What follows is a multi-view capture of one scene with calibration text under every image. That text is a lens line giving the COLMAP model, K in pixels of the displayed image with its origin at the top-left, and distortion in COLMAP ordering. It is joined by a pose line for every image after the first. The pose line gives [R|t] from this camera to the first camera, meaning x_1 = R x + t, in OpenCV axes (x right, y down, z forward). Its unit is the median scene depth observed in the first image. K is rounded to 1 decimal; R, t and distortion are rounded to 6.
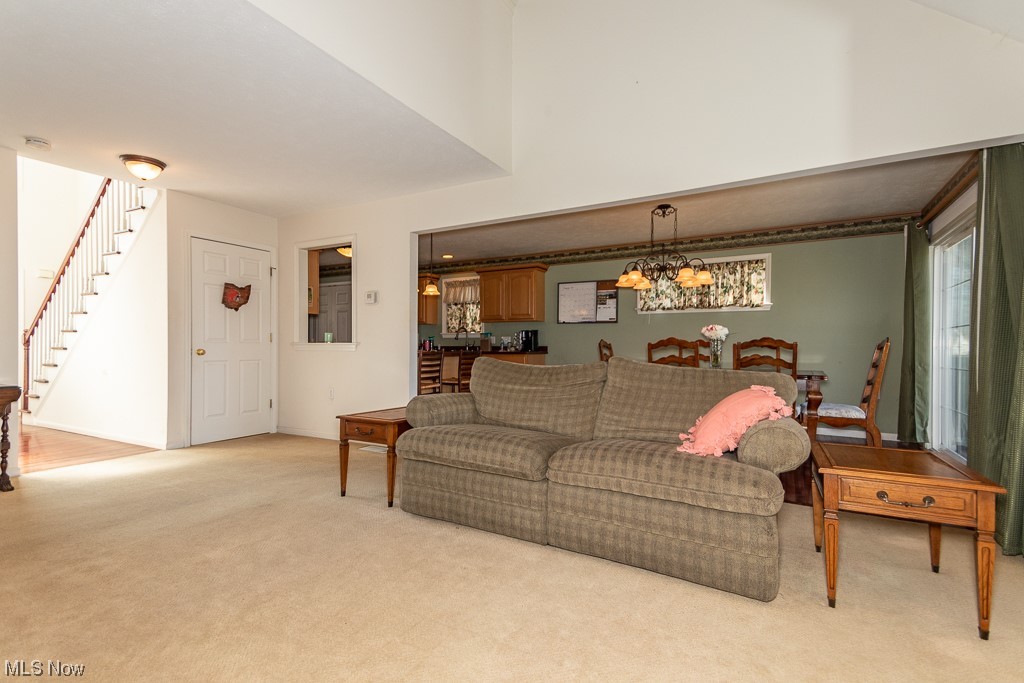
lens RADIAL K [[486.6, 0, 506.3], [0, 486.6, 342.6], [0, 0, 1]] dist [0.073797, -0.028867]
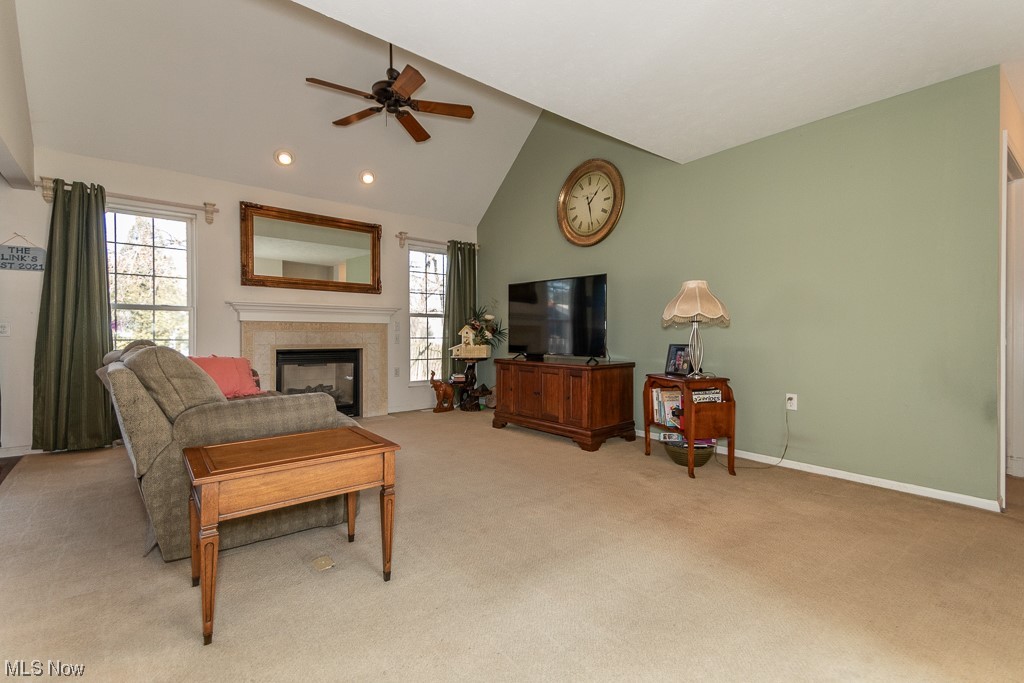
lens RADIAL K [[457.2, 0, 517.1], [0, 457.2, 339.1], [0, 0, 1]] dist [0.021763, -0.000225]
pose [[-0.936587, -0.013263, 0.350183, -0.343143], [-0.012055, 0.999911, 0.005627, 0.006312], [-0.350227, 0.001049, -0.936664, 0.752492]]
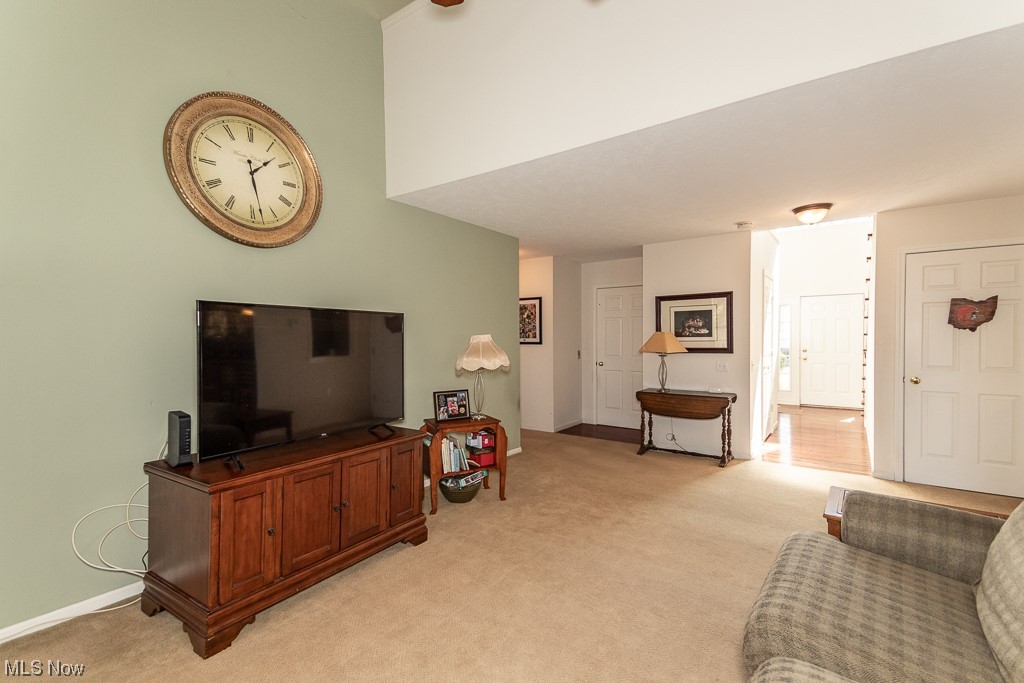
lens RADIAL K [[469.0, 0, 505.3], [0, 469.0, 343.7], [0, 0, 1]] dist [0.069735, -0.025792]
pose [[-0.106047, 0.008997, -0.994320, 0.263242], [0.014747, 0.999863, 0.007475, -0.050882], [0.994252, -0.013870, -0.106166, 0.283299]]
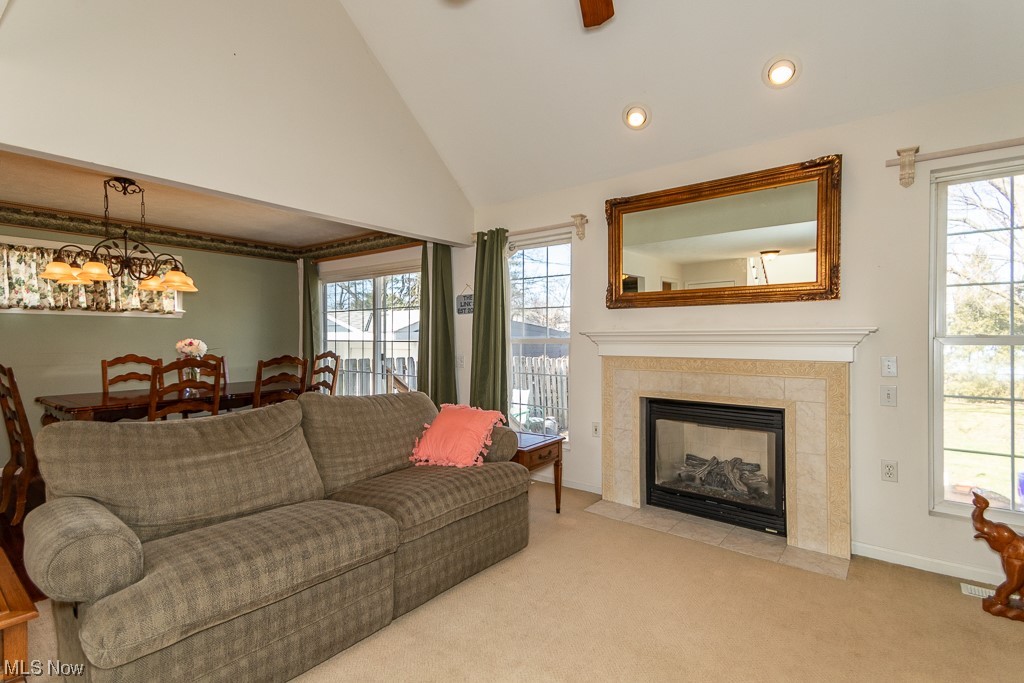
lens RADIAL K [[486.6, 0, 506.3], [0, 486.6, 342.6], [0, 0, 1]] dist [0.073797, -0.028867]
pose [[0.143820, -0.015591, 0.989481, -0.286693], [-0.007476, 0.999830, 0.016840, -0.038283], [-0.989576, -0.009820, 0.143679, 0.253391]]
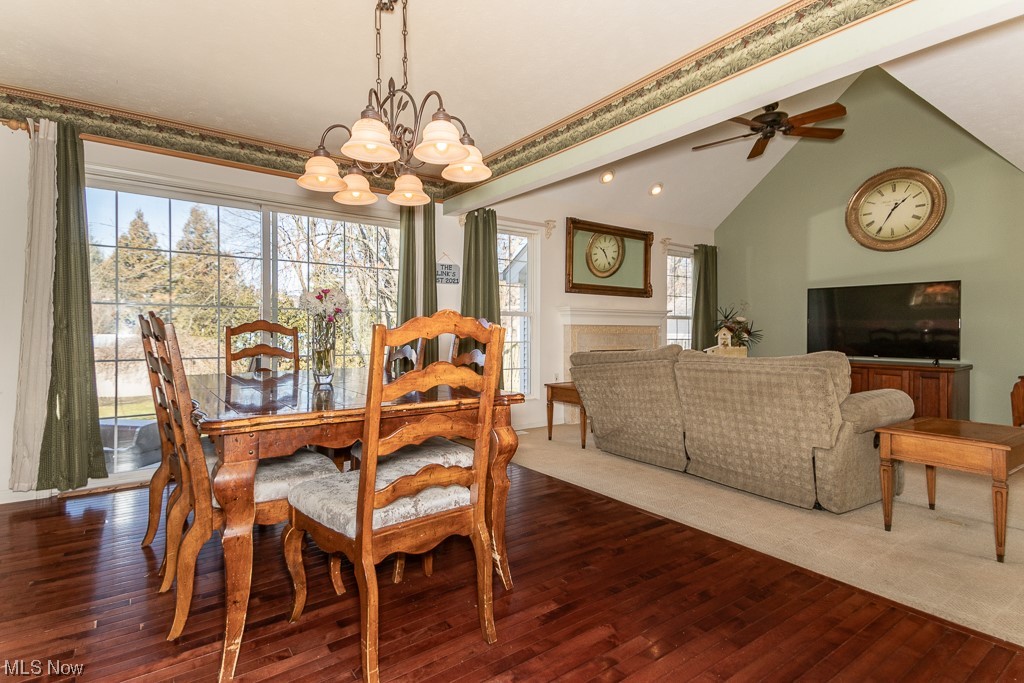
lens RADIAL K [[509.5, 0, 510.2], [0, 509.5, 330.1], [0, 0, 1]] dist [0.022953, -0.001377]
pose [[-0.909773, -0.008374, 0.415022, 0.047133], [-0.012330, 0.999901, -0.006854, 0.003474], [-0.414923, -0.011352, -0.909785, 1.072837]]
